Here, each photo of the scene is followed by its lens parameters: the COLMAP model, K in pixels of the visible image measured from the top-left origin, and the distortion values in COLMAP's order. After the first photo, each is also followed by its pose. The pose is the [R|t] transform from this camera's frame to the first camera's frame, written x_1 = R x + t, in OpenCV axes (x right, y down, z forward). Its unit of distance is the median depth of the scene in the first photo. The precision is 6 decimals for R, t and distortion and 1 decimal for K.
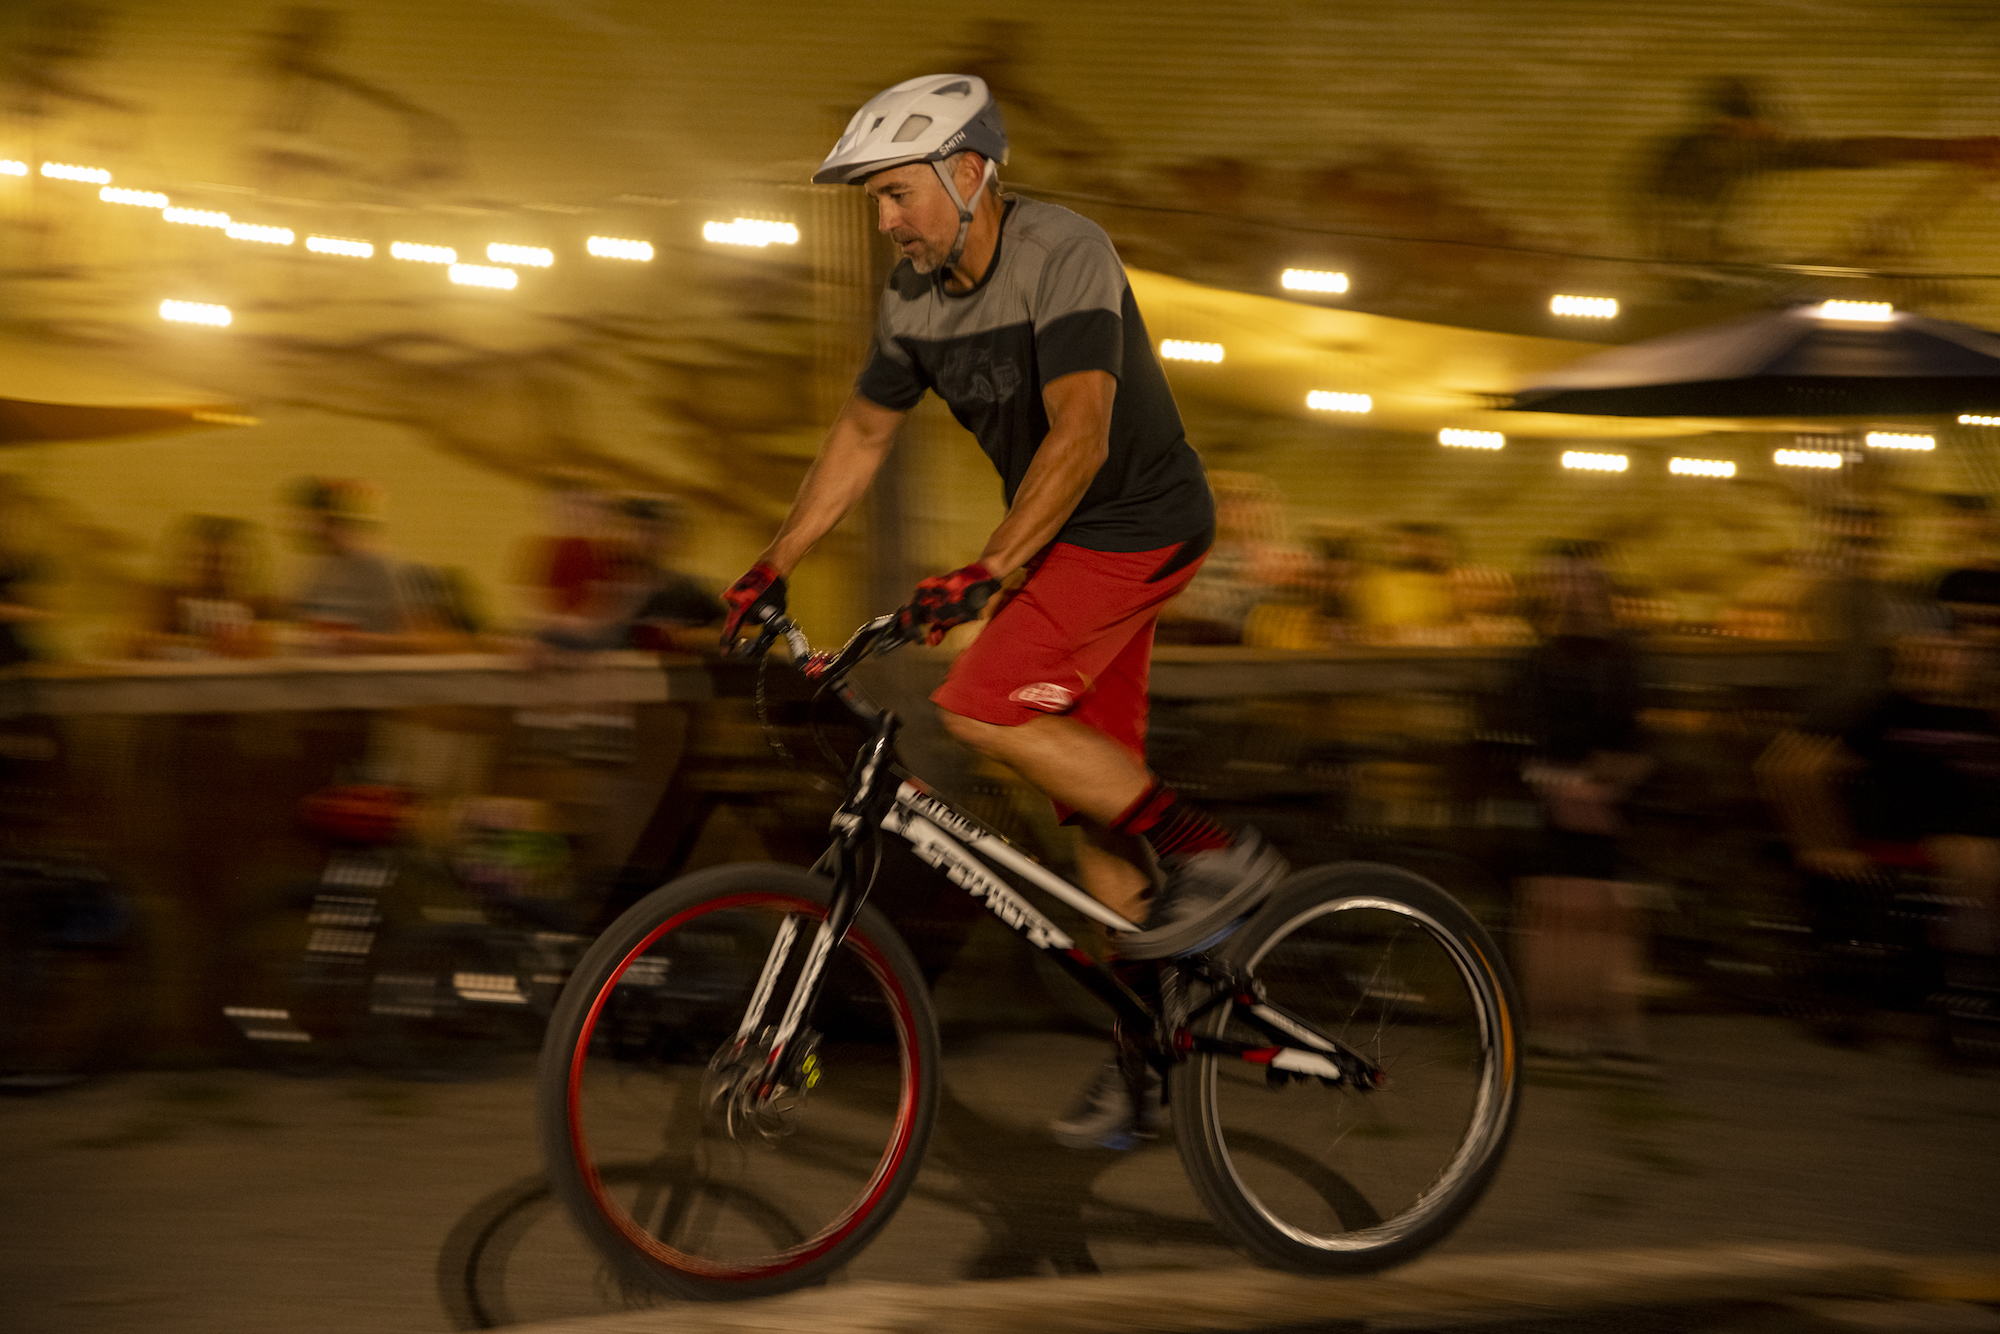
lens RADIAL K [[3604.8, 0, 1000.0], [0, 3604.8, 667.0], [0, 0, 1]] dist [0.775131, 0.017275]
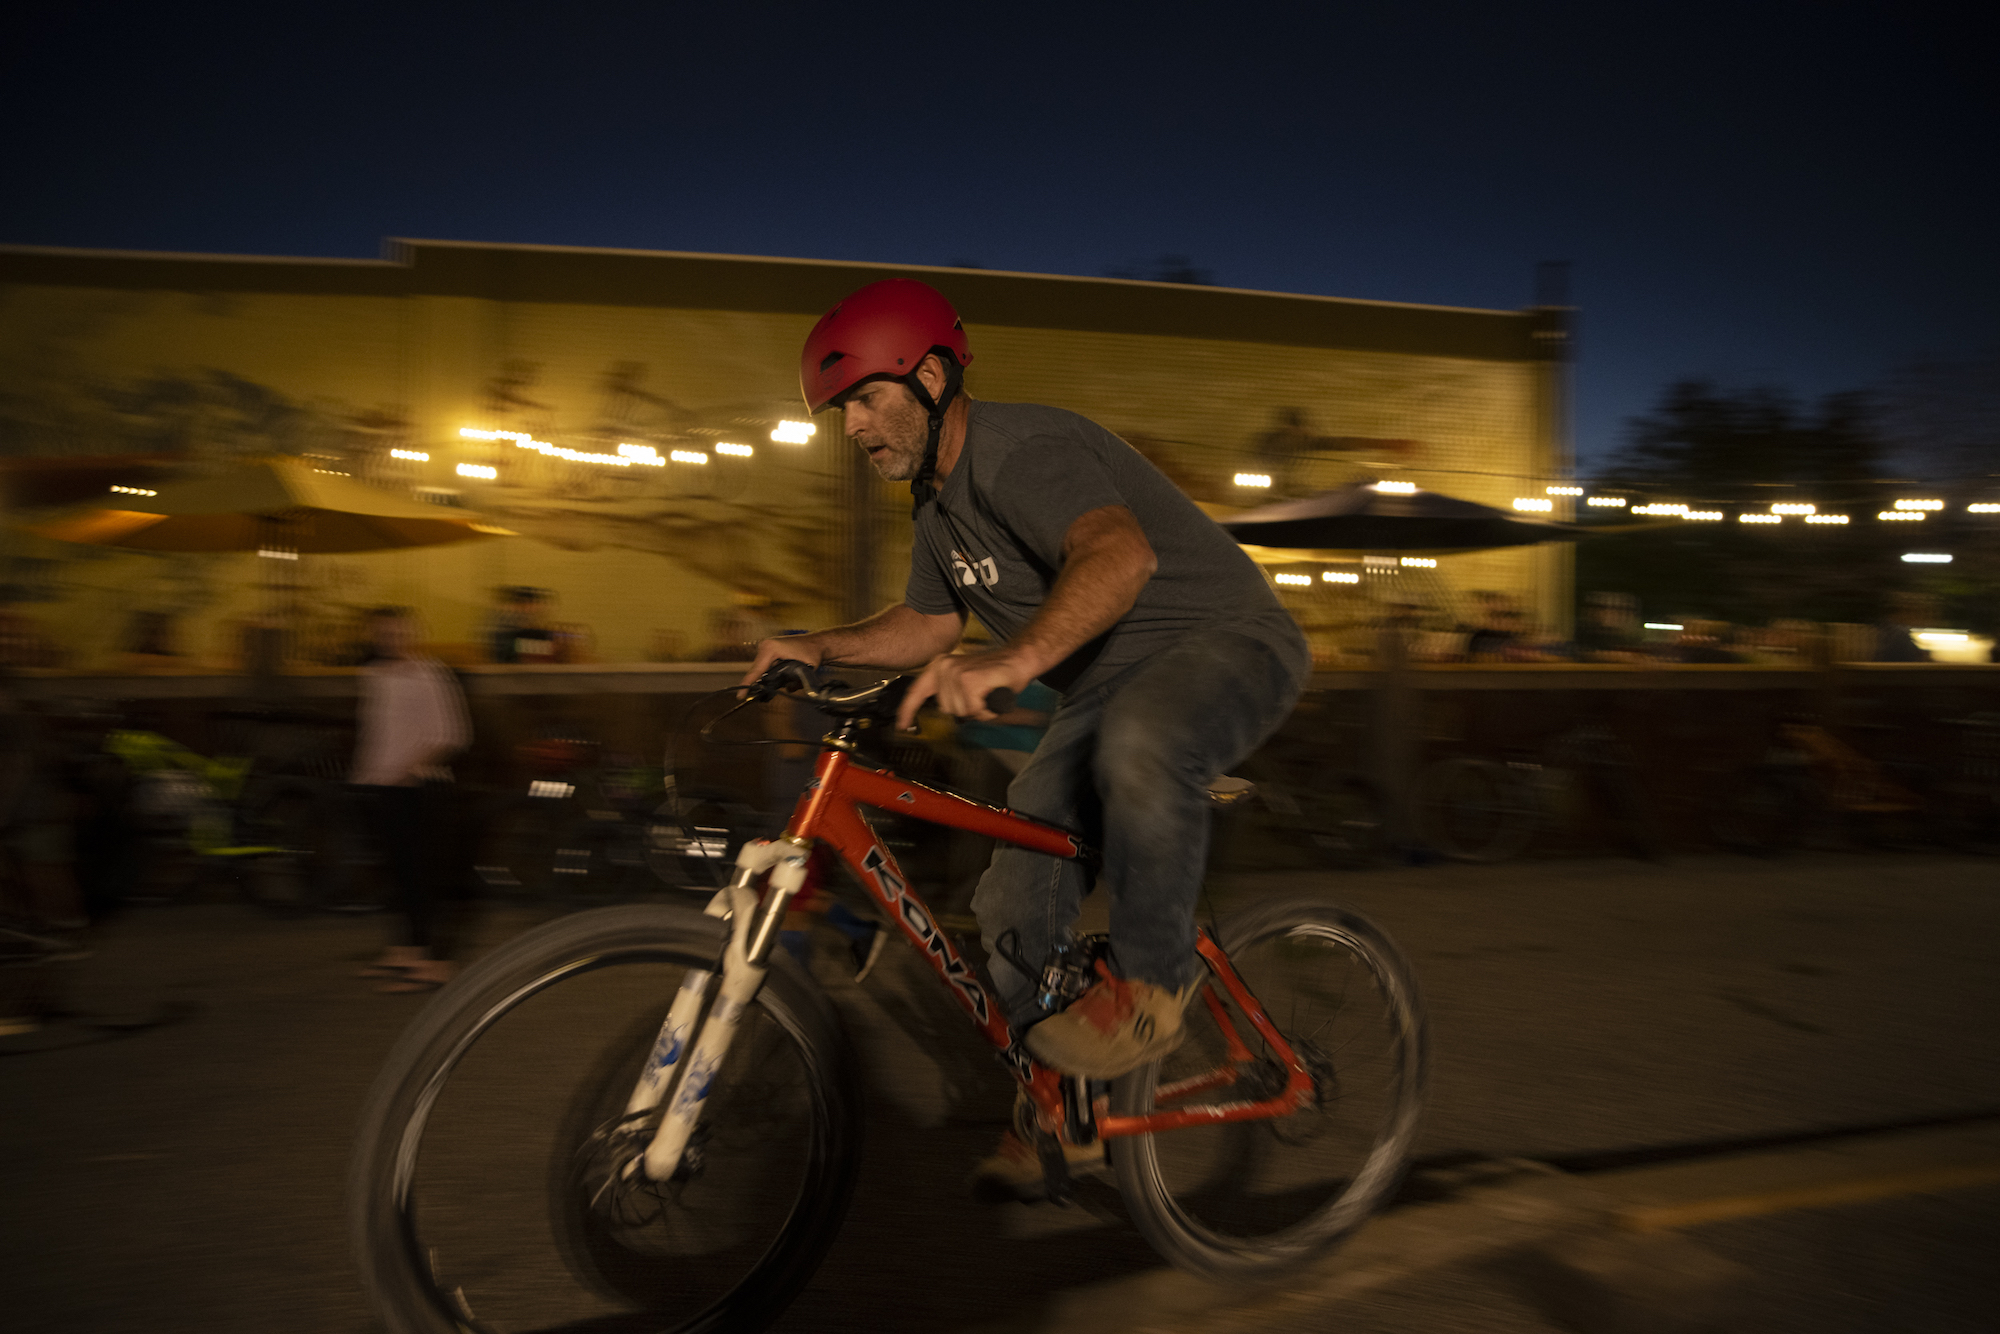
lens RADIAL K [[1321.1, 0, 1000.0], [0, 1321.1, 667.0], [0, 0, 1]] dist [-0.080436, 0.068743]
pose [[0.999835, 0.012079, 0.013567, 0.019349], [-0.011996, 0.999909, -0.006131, -0.000367], [-0.013640, 0.005967, 0.999889, 0.266257]]
